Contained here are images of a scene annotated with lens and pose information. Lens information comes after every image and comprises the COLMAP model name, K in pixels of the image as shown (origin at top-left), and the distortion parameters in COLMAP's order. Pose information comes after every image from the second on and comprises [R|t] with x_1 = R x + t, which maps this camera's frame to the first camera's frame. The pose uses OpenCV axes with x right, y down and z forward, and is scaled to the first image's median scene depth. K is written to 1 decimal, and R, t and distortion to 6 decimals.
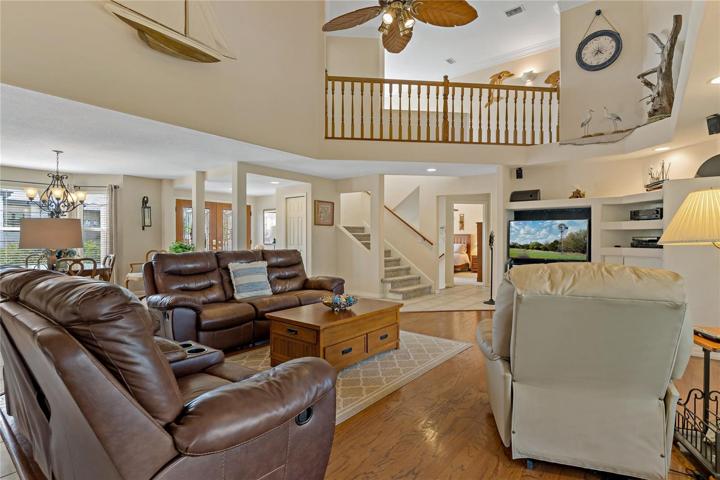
lens RADIAL K [[352.0, 0, 362.1], [0, 352.0, 232.0], [0, 0, 1]] dist [0.000683, 0.000229]
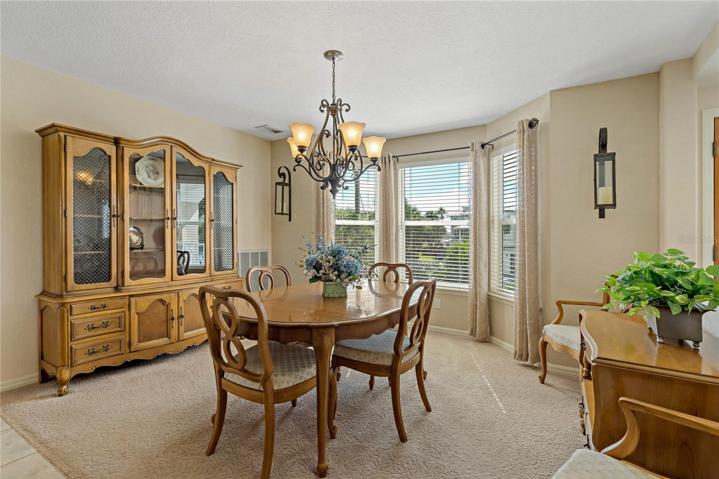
lens RADIAL K [[351.5, 0, 361.6], [0, 351.5, 231.5], [0, 0, 1]] dist [0.000683, 0.000229]
pose [[0.142399, -0.006779, -0.989786, -0.266910], [0.007068, 0.999958, -0.005831, 0.011558], [0.989784, -0.006166, 0.142441, 0.676461]]
